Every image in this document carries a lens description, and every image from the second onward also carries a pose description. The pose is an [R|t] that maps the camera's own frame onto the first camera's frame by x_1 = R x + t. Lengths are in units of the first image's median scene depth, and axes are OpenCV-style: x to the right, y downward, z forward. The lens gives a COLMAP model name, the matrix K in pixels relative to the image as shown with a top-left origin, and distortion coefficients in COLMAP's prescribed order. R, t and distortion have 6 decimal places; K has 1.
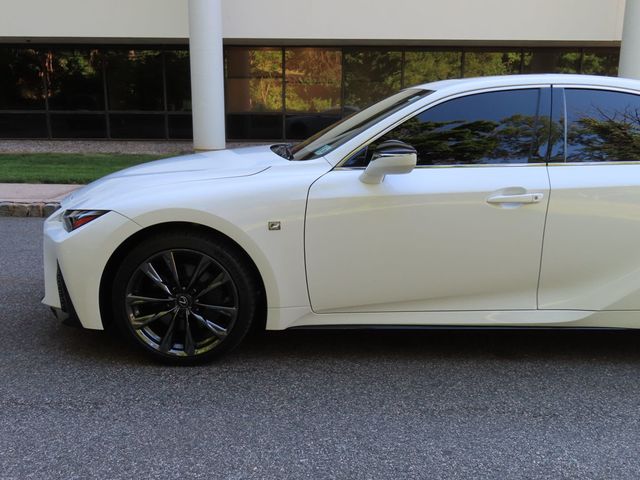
lens RADIAL K [[609.4, 0, 320.0], [0, 609.4, 240.0], [0, 0, 1]] dist [0.003447, 0.000570]
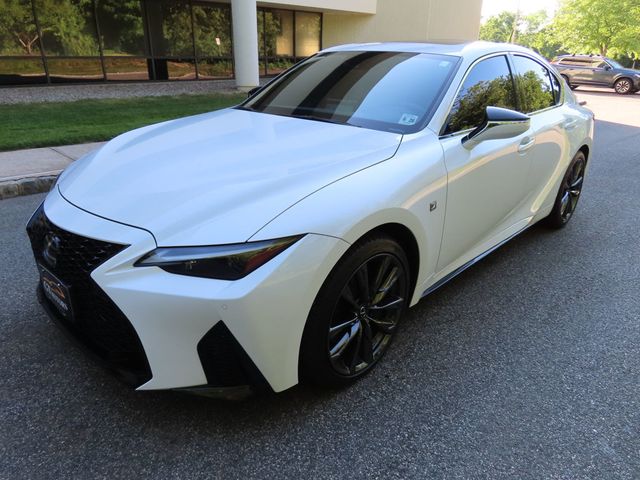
lens RADIAL K [[460.9, 0, 318.7], [0, 460.9, 239.6], [0, 0, 1]] dist [-0.006337, 0.002394]
pose [[0.709637, -0.266579, 0.652190, -0.663078], [0.140966, 0.960663, 0.239282, -0.164937], [-0.690322, -0.077867, 0.719300, 0.563247]]
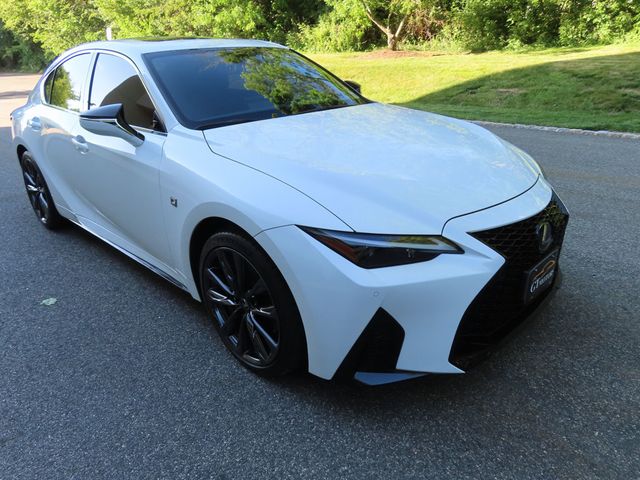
lens RADIAL K [[460.9, 0, 318.7], [0, 460.9, 239.6], [0, 0, 1]] dist [-0.006337, 0.002394]
pose [[-0.686592, -0.275428, 0.672853, -0.735222], [0.167917, 0.840371, 0.515346, -0.428590], [-0.707386, 0.466816, -0.530743, 1.799320]]
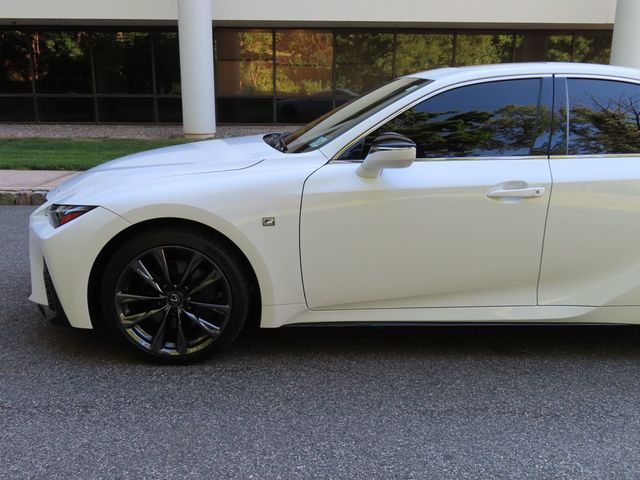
lens RADIAL K [[607.4, 0, 320.0], [0, 607.4, 240.0], [0, 0, 1]] dist [-0.003456, 0.004143]
pose [[0.999879, -0.003022, 0.015290, -0.007625], [0.002570, 0.999561, 0.029506, -0.021159], [-0.015372, -0.029463, 0.999448, 0.032820]]
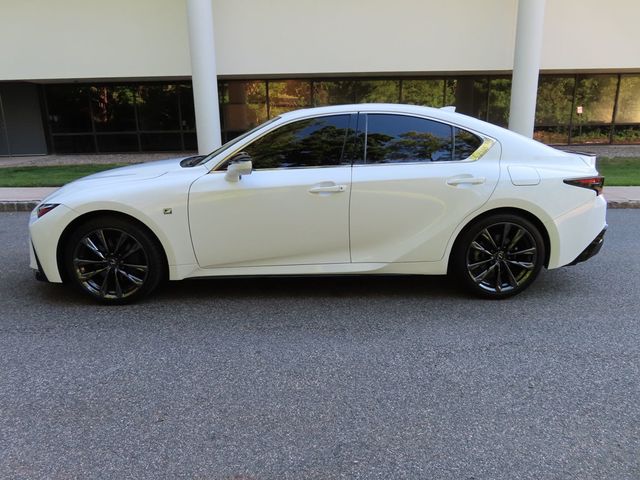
lens RADIAL K [[460.9, 0, 318.7], [0, 460.9, 239.6], [0, 0, 1]] dist [-0.006337, 0.002394]
pose [[0.999667, -0.024221, -0.008925, 0.293423], [0.024512, 0.999119, 0.034066, 0.016594], [0.008092, -0.034273, 0.999380, -0.136009]]
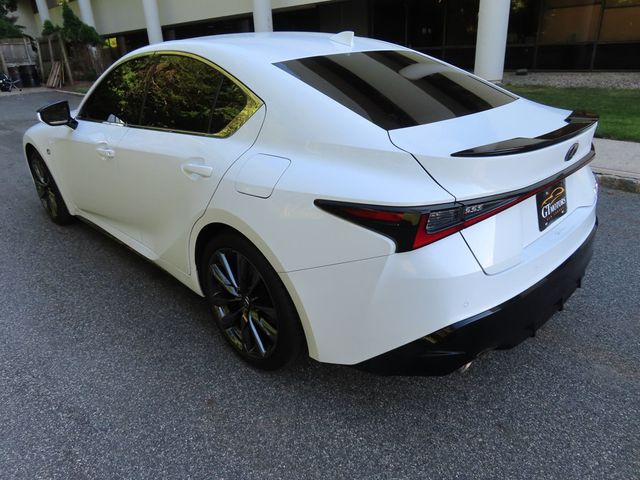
lens RADIAL K [[460.9, 0, 318.7], [0, 460.9, 239.6], [0, 0, 1]] dist [-0.006337, 0.002394]
pose [[0.678754, 0.247801, -0.691295, 1.276507], [-0.107628, 0.964751, 0.240149, -0.162433], [0.726436, -0.088599, 0.681499, 0.633471]]
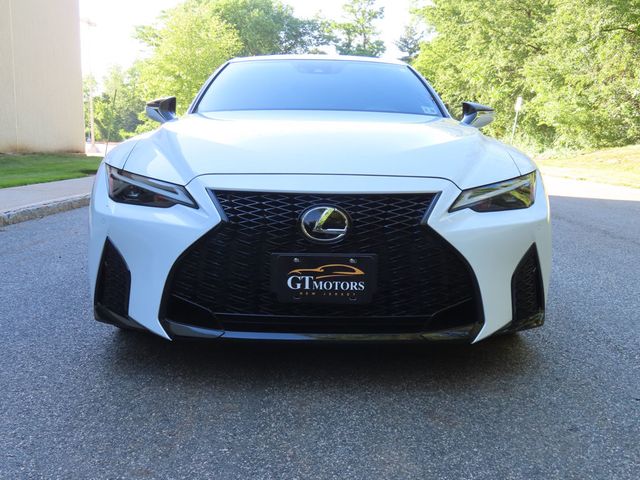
lens RADIAL K [[648.9, 0, 322.2], [0, 648.9, 232.1], [0, 0, 1]] dist [-0.021708, -0.014682]
pose [[0.017534, -0.159666, 0.987015, -1.218983], [0.195241, 0.968710, 0.153236, -0.156750], [-0.980599, 0.190019, 0.048159, 1.214766]]
